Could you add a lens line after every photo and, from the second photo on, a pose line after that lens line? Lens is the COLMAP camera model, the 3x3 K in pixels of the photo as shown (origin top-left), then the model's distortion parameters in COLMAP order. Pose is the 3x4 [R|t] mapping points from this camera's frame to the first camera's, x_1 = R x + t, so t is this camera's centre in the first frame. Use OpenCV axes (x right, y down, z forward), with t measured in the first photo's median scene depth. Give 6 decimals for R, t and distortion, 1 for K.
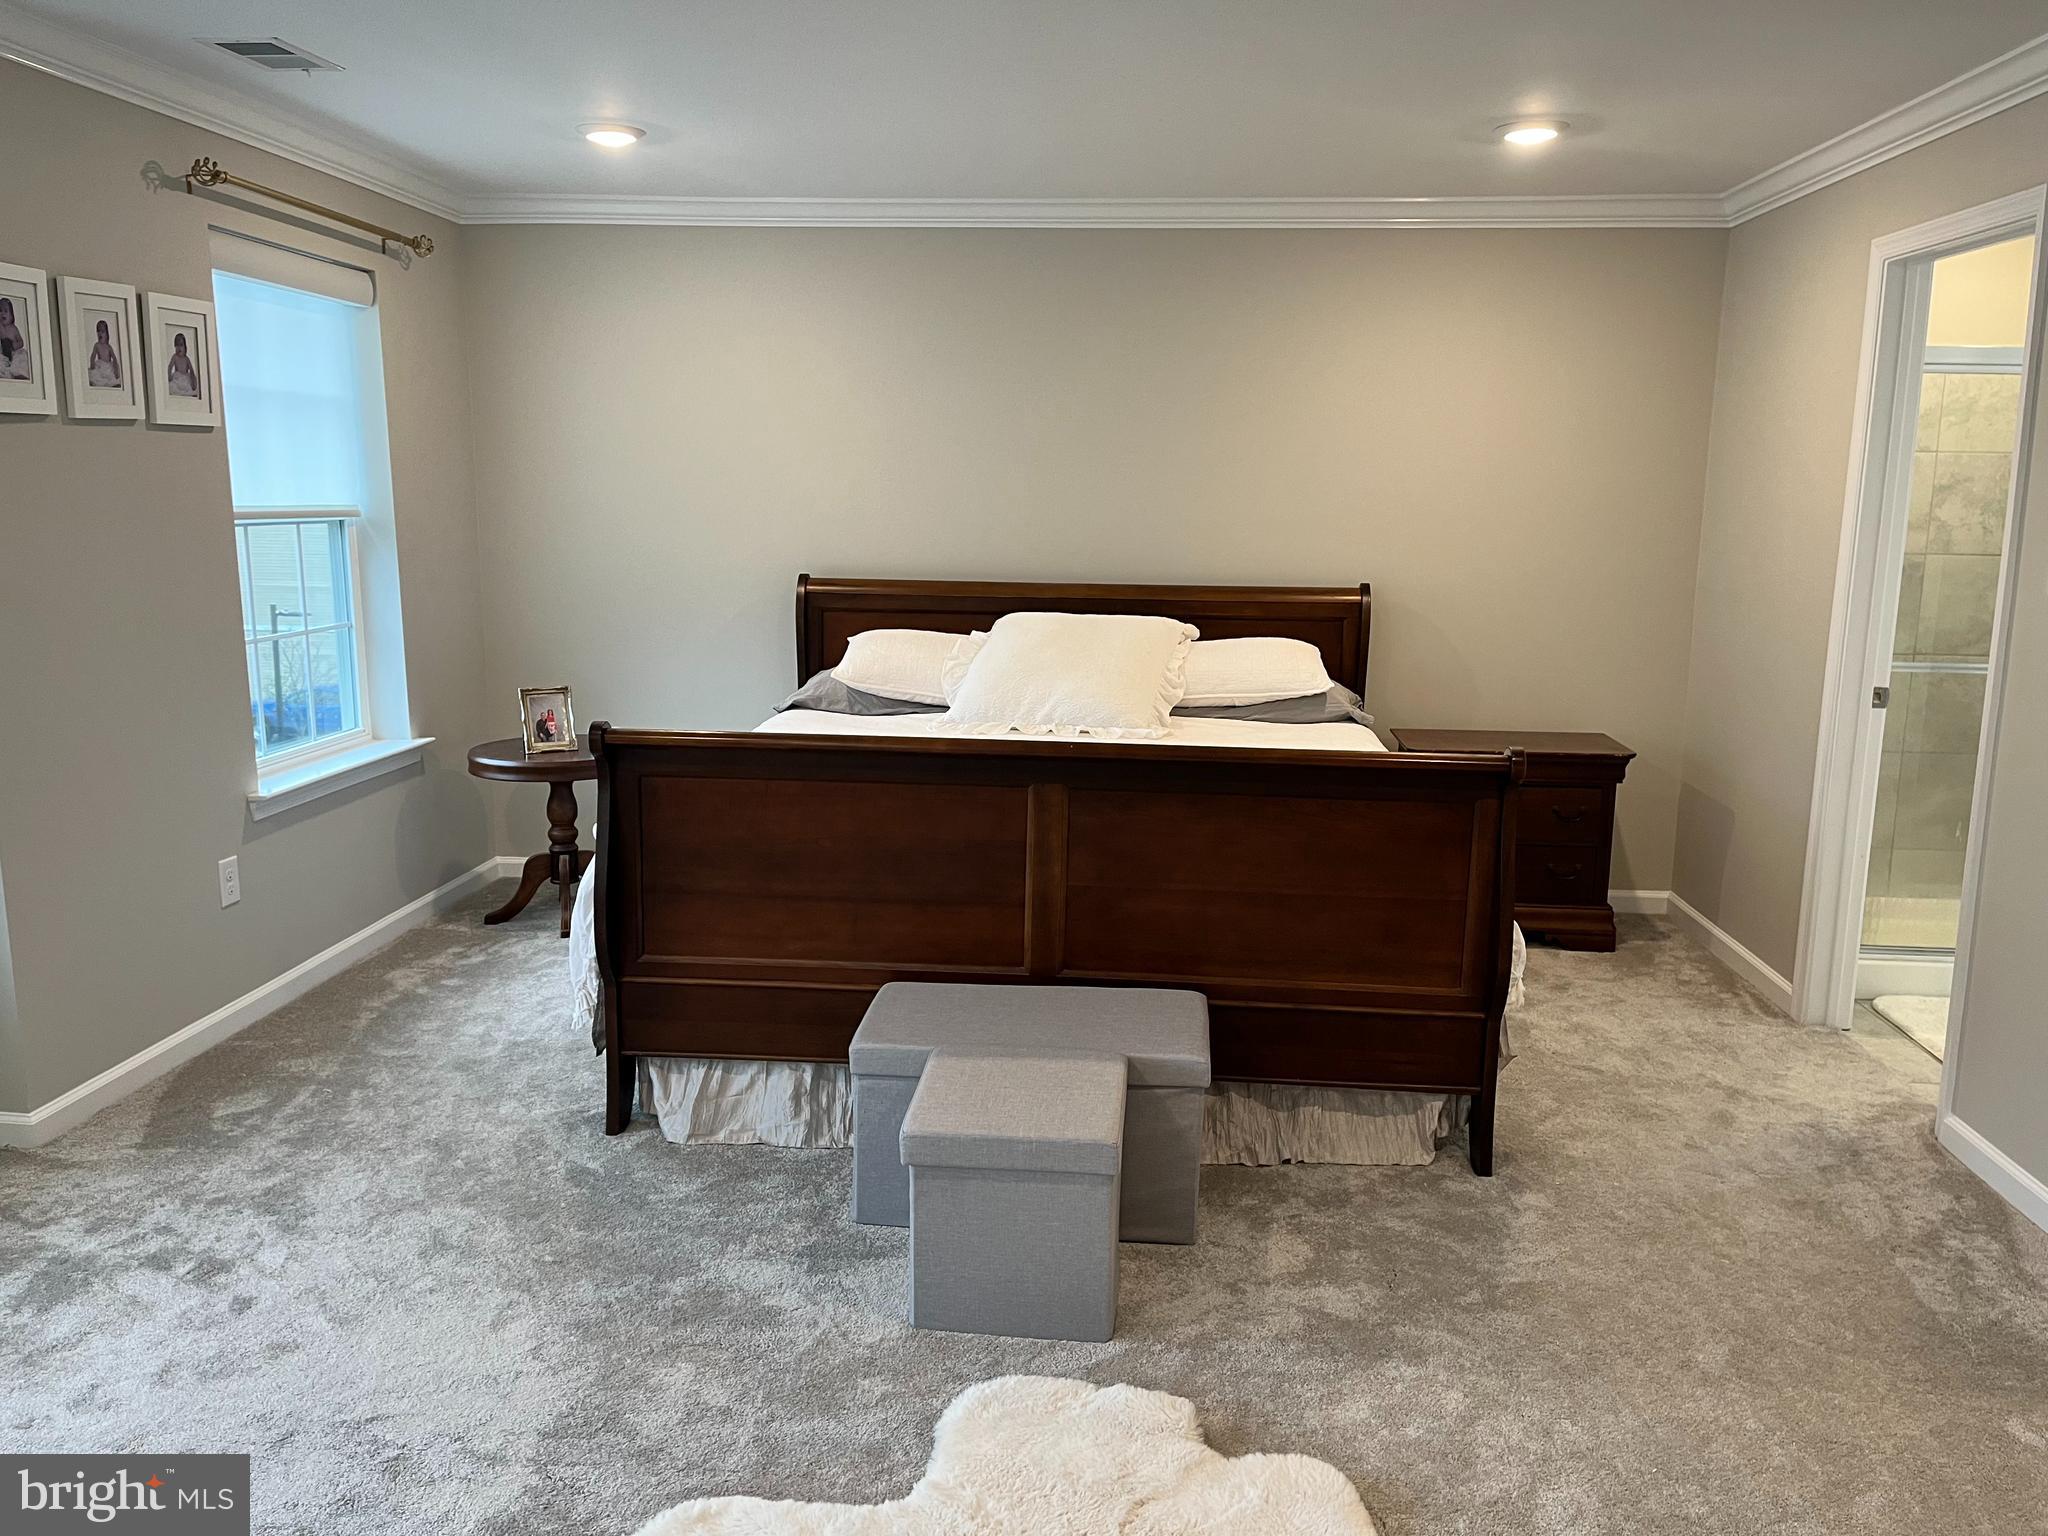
lens RADIAL K [[1549.0, 0, 1009.5], [0, 1549.0, 784.1], [0, 0, 1]] dist [0.084673, -0.112042]
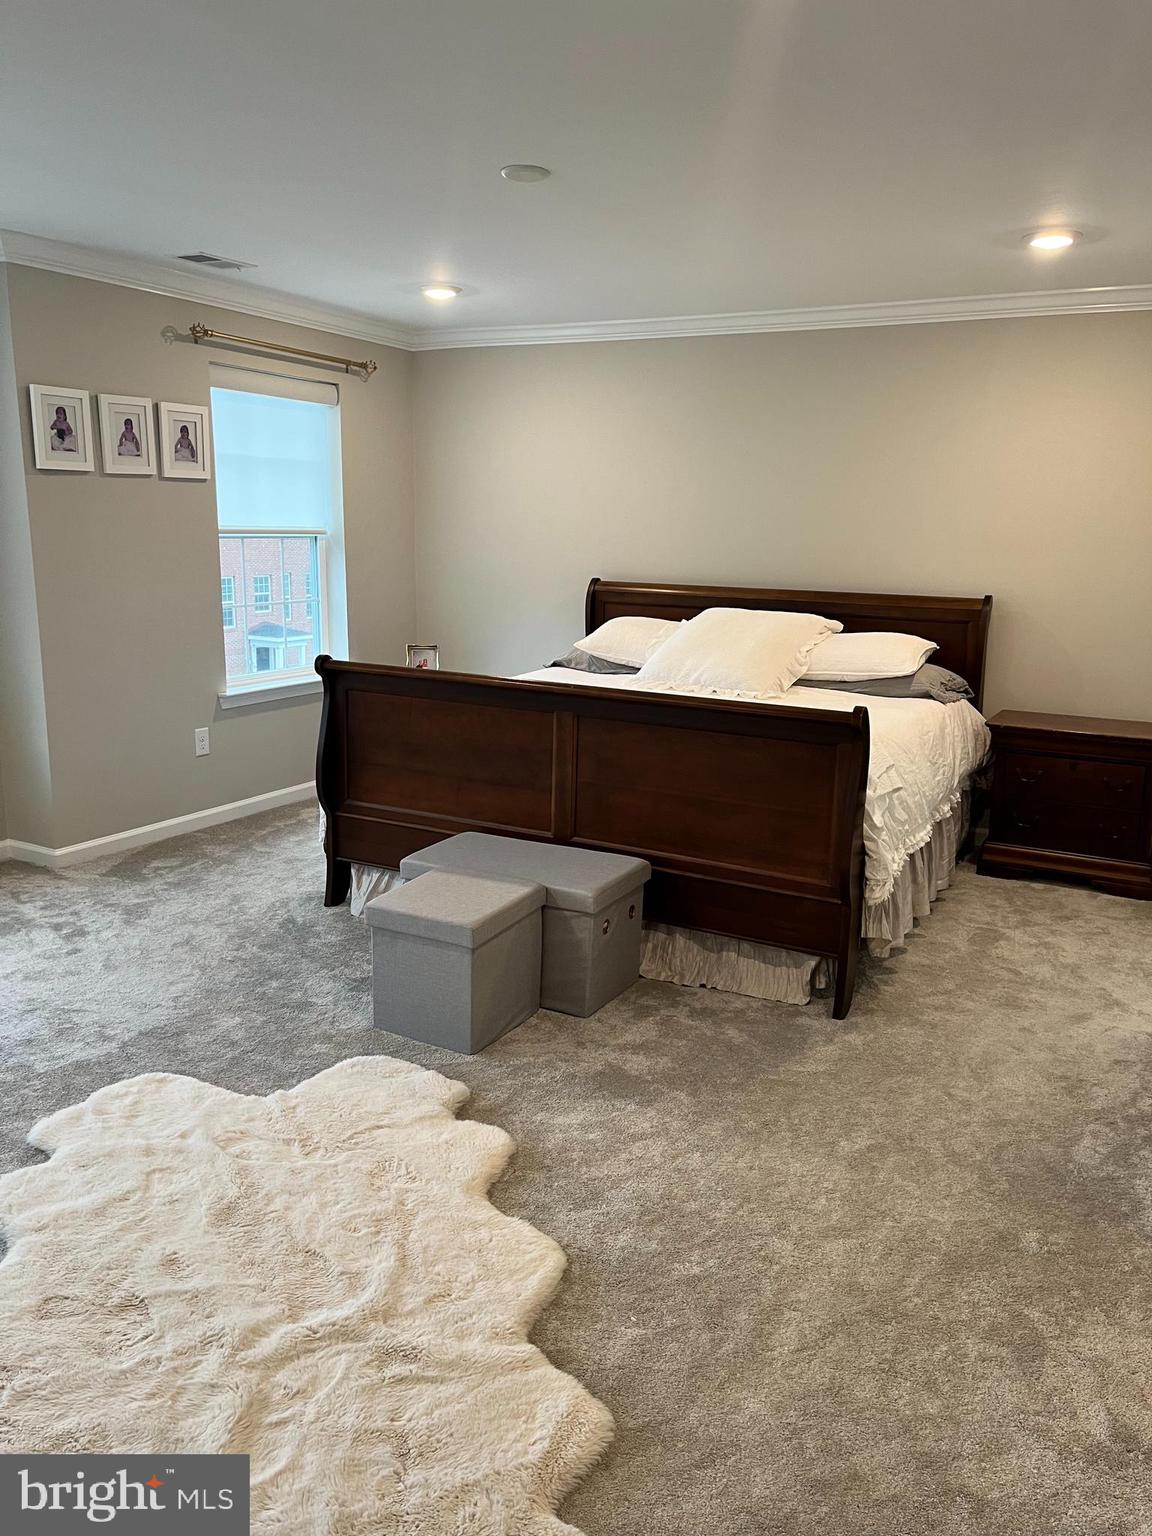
lens RADIAL K [[1161.8, 0, 572.1], [0, 1161.8, 764.8], [0, 0, 1]] dist [0.084673, -0.112042]
pose [[0.915672, 0.088993, -0.391951, 0.444460], [-0.084380, 0.996011, 0.029018, 0.017096], [0.392970, 0.006502, 0.919528, -0.034216]]
